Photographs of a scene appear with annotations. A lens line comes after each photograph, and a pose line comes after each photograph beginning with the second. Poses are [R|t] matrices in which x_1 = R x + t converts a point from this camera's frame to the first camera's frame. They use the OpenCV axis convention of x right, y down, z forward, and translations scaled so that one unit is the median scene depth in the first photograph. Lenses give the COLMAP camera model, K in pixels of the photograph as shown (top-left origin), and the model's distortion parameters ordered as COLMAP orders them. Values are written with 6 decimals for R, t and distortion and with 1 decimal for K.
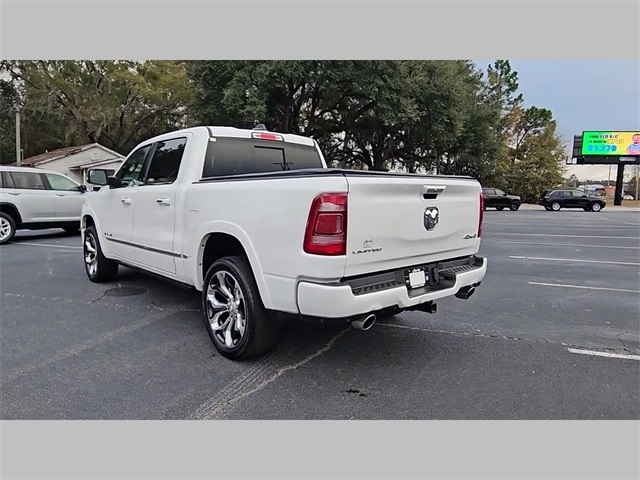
lens RADIAL K [[432.6, 0, 311.0], [0, 432.6, 238.7], [0, 0, 1]] dist [0.005636, -0.004237]
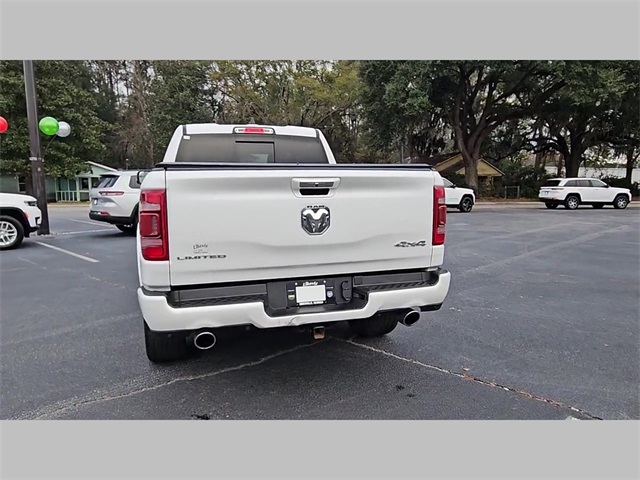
lens RADIAL K [[432.6, 0, 311.0], [0, 432.6, 238.7], [0, 0, 1]] dist [0.005636, -0.004237]
pose [[0.911436, 0.029910, -0.410353, 0.399500], [-0.026608, 0.999551, 0.013757, -0.015209], [0.410580, -0.001620, 0.911823, 0.183983]]
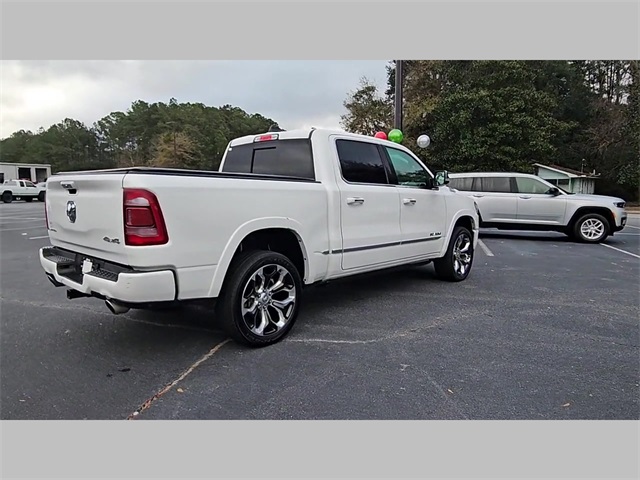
lens RADIAL K [[432.6, 0, 311.0], [0, 432.6, 238.7], [0, 0, 1]] dist [0.005636, -0.004237]
pose [[0.098750, 0.099771, -0.990098, 0.953987], [-0.112654, 0.989686, 0.088493, -0.096650], [0.988715, 0.102800, 0.108971, 0.994830]]
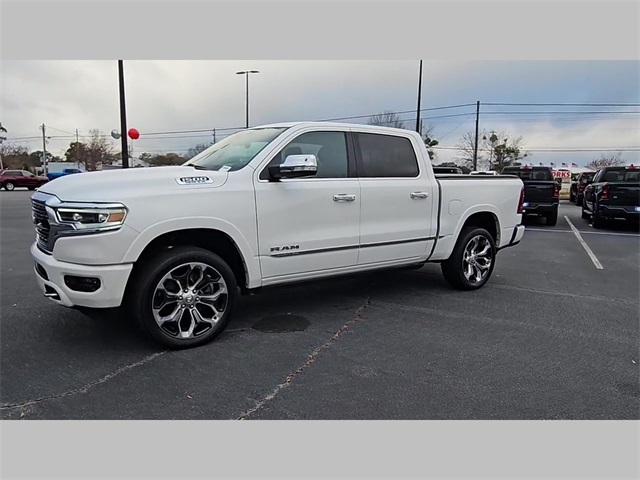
lens RADIAL K [[432.6, 0, 311.0], [0, 432.6, 238.7], [0, 0, 1]] dist [0.005636, -0.004237]
pose [[0.121606, -0.140696, 0.982556, -1.359034], [0.088934, 0.987466, 0.130392, -0.131172], [-0.988586, 0.071526, 0.132594, 1.027201]]
